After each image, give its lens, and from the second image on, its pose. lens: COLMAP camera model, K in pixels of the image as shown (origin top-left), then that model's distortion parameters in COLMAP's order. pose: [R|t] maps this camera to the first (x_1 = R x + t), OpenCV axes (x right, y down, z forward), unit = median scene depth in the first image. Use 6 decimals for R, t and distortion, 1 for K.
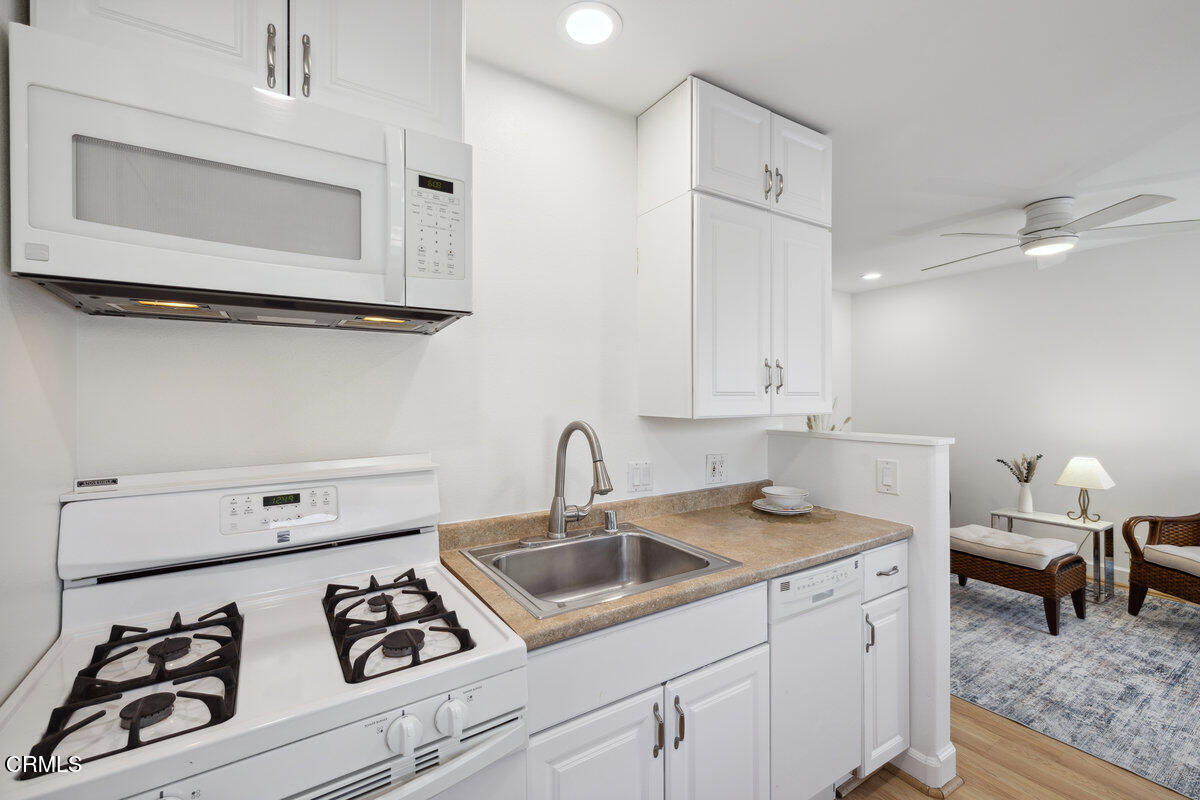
lens RADIAL K [[512.3, 0, 599.0], [0, 512.3, 395.4], [0, 0, 1]] dist [-0.008699, 0.000646]
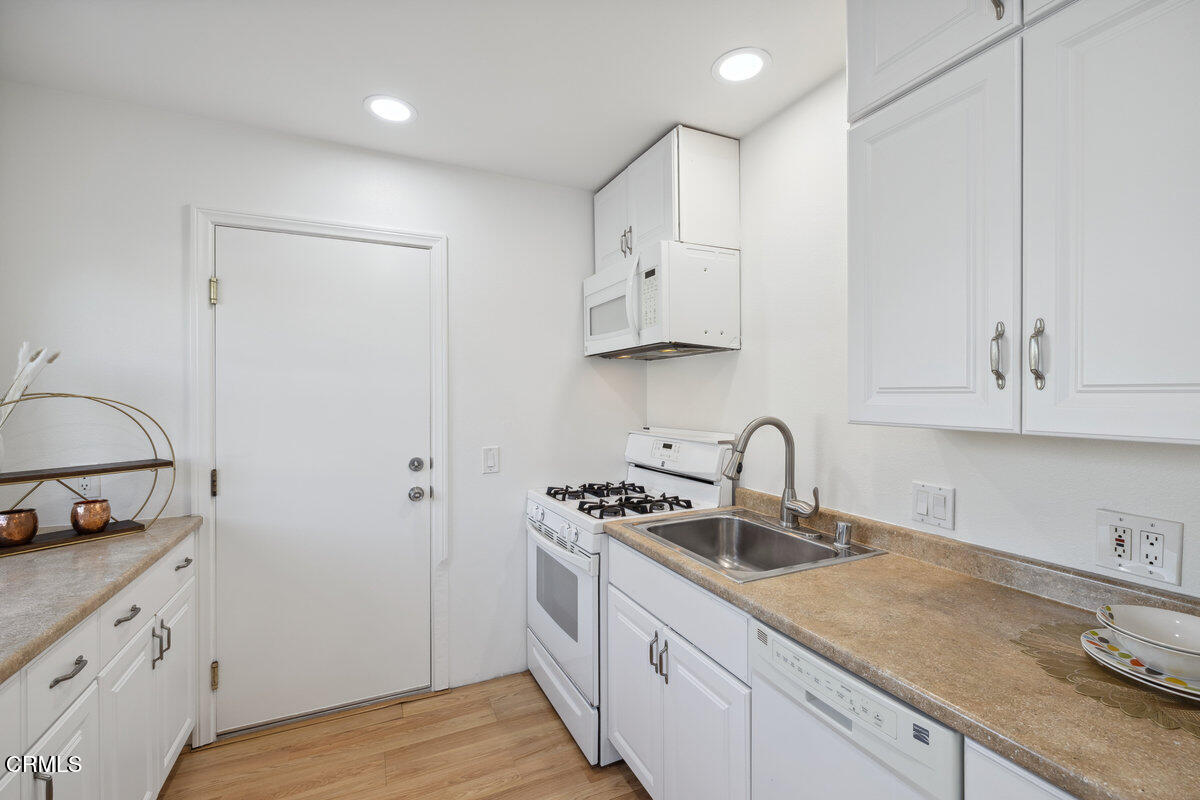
lens RADIAL K [[512.3, 0, 592.5], [0, 512.3, 392.2], [0, 0, 1]] dist [-0.008699, 0.000646]
pose [[-0.146993, -0.000173, -0.989137, 1.240245], [0.004145, 0.999991, -0.000791, -0.002379], [0.989129, -0.004216, -0.146991, 0.902385]]
